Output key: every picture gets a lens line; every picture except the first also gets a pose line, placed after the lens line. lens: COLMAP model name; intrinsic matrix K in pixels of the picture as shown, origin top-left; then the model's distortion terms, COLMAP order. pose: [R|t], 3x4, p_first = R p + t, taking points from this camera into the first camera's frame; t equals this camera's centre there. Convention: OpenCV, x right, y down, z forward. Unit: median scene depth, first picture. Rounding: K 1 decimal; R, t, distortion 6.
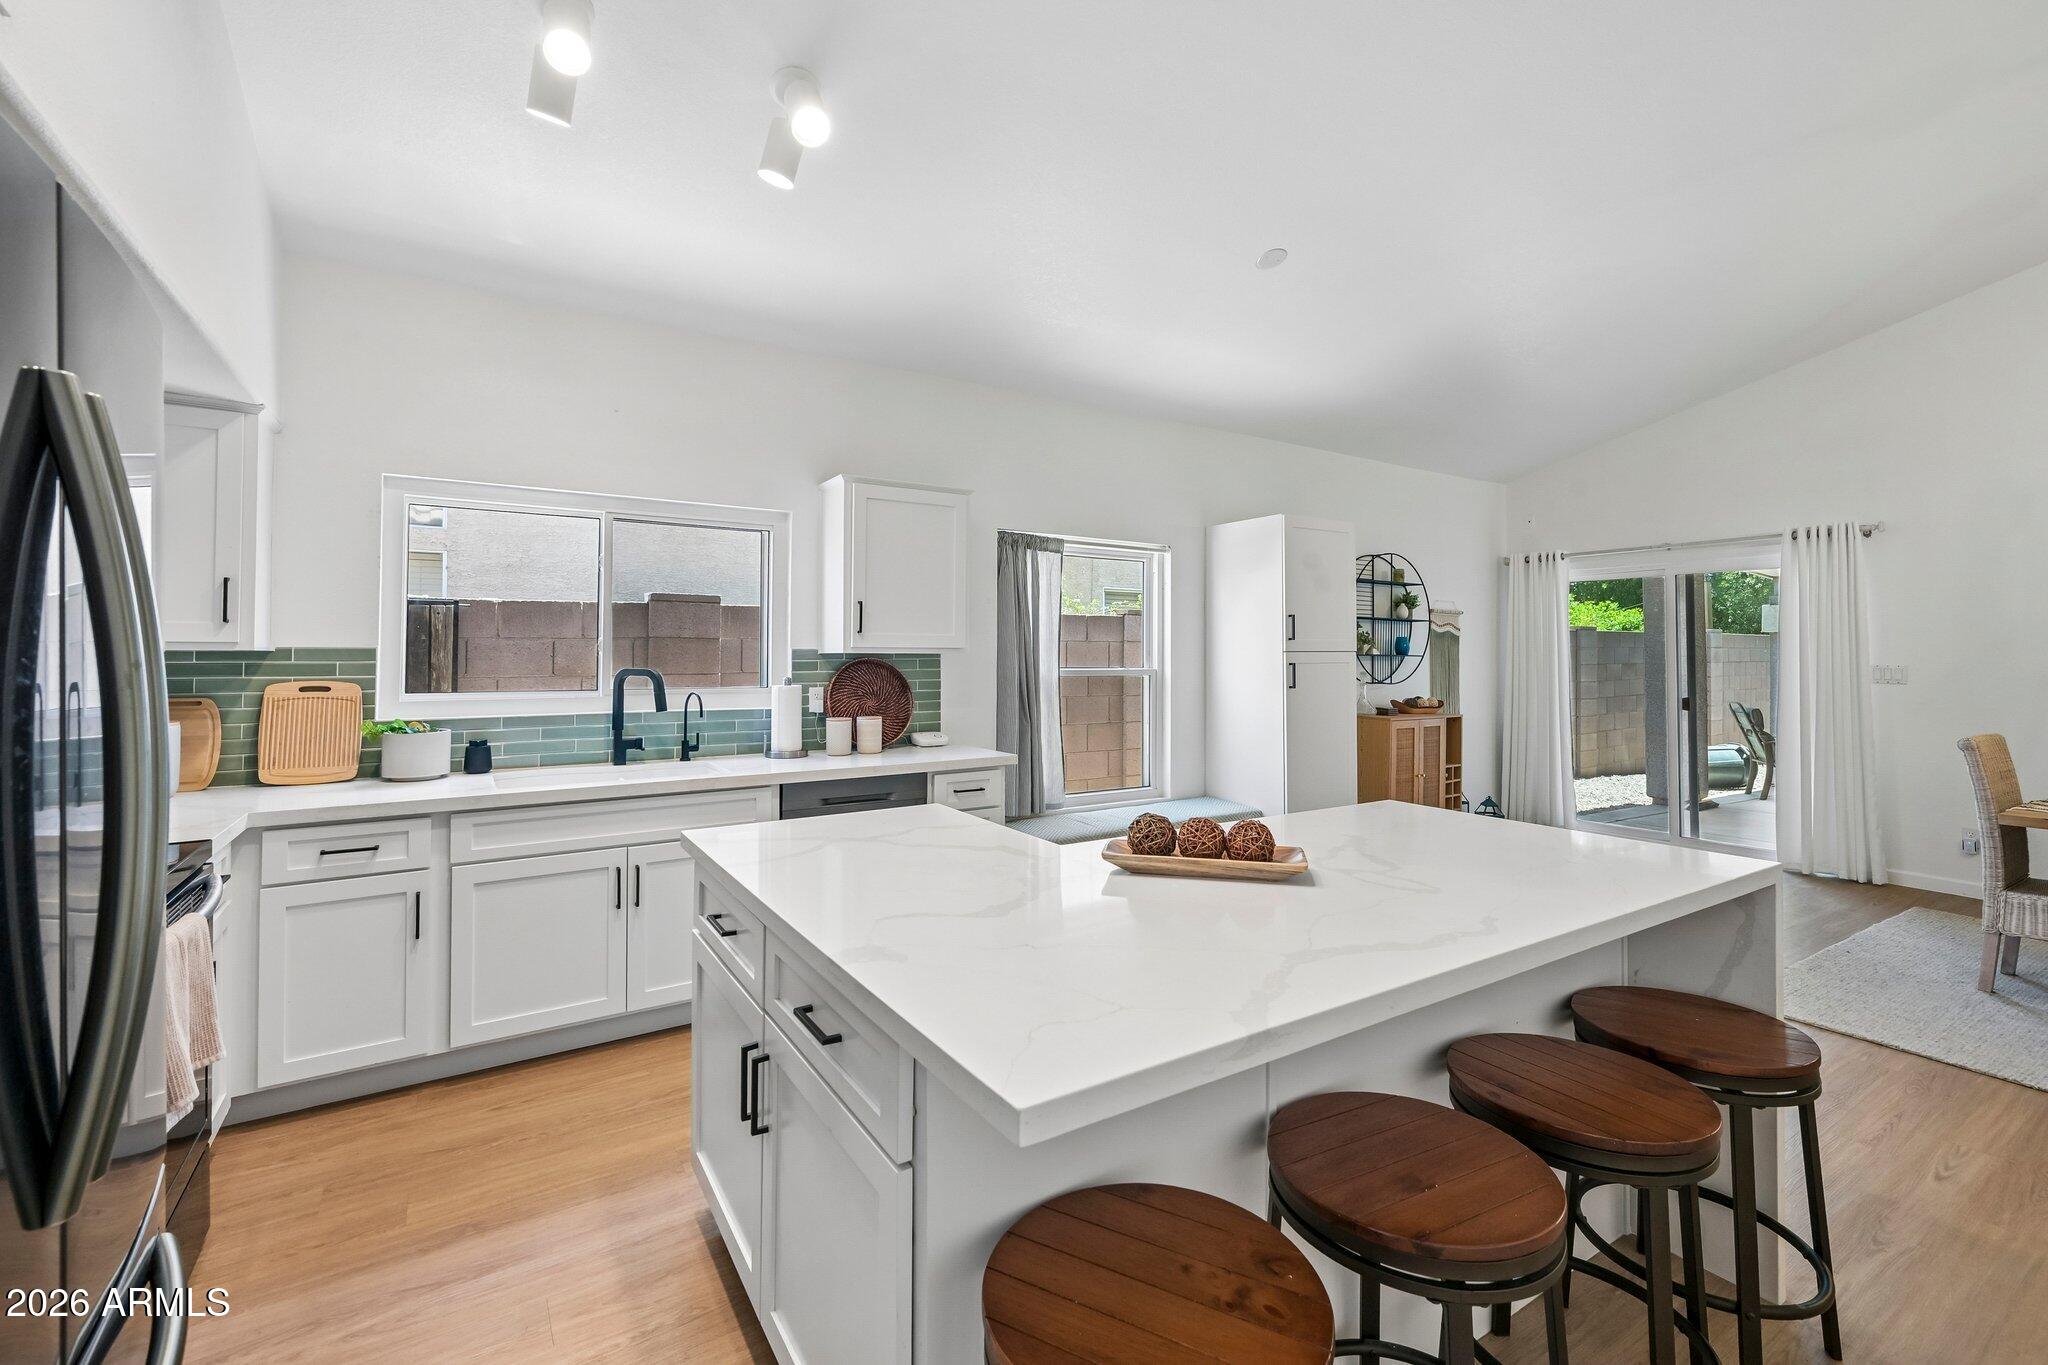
lens RADIAL K [[871.1, 0, 1008.7], [0, 871.1, 665.4], [0, 0, 1]] dist [-0.002406, 0.000029]
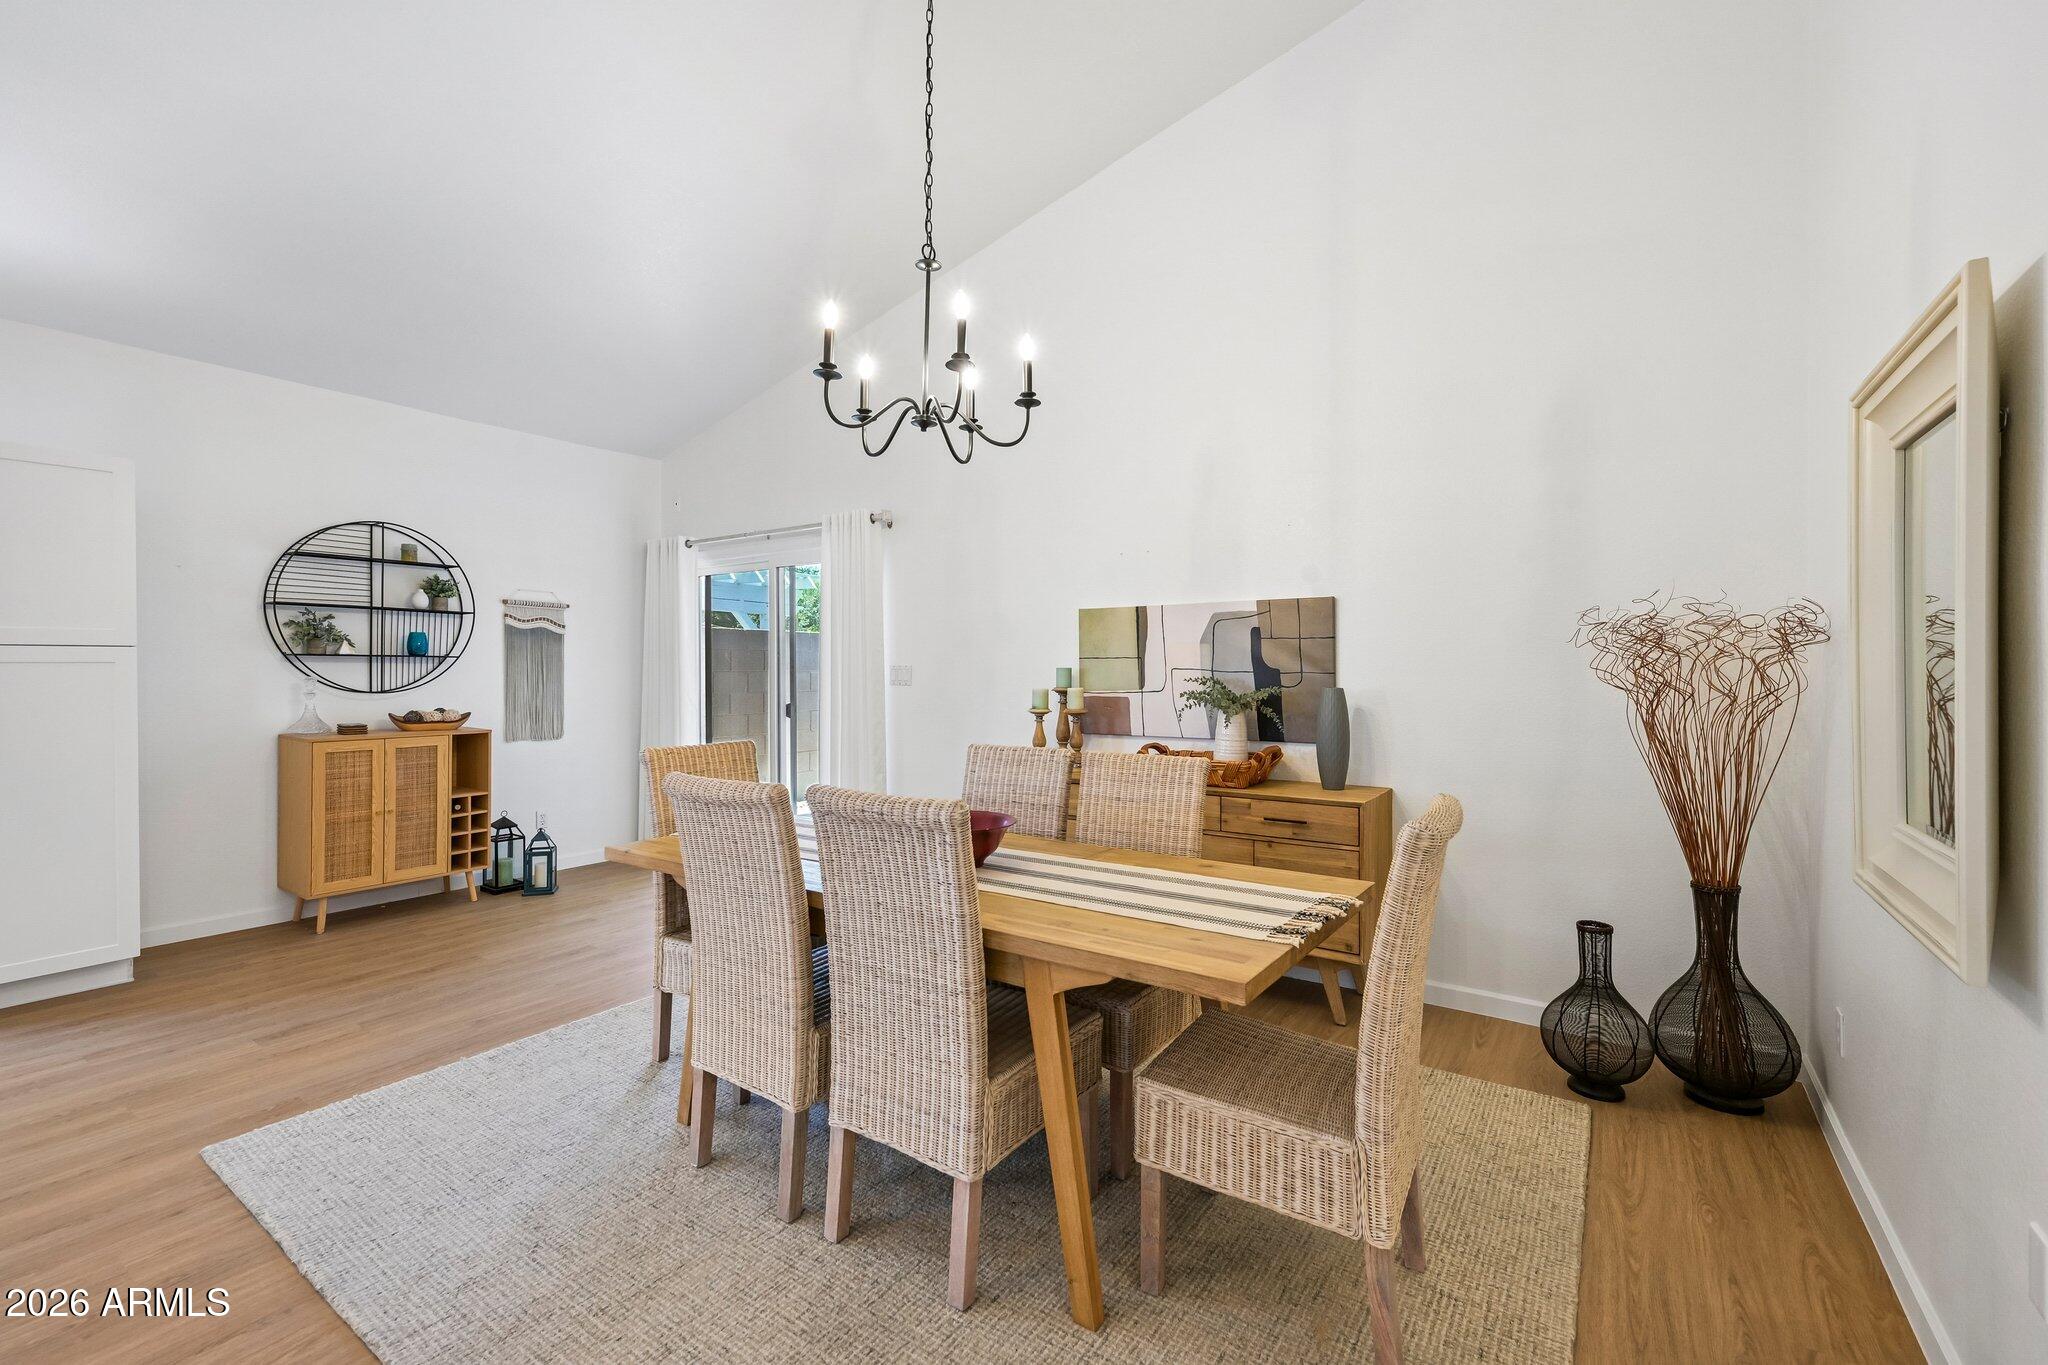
lens RADIAL K [[871.1, 0, 1024.6], [0, 871.1, 670.9], [0, 0, 1]] dist [-0.002406, 0.000029]
pose [[0.916886, -0.002790, 0.399139, 0.649519], [0.007031, 0.999933, -0.009163, 0.013380], [-0.399087, 0.011208, 0.916845, 0.072062]]
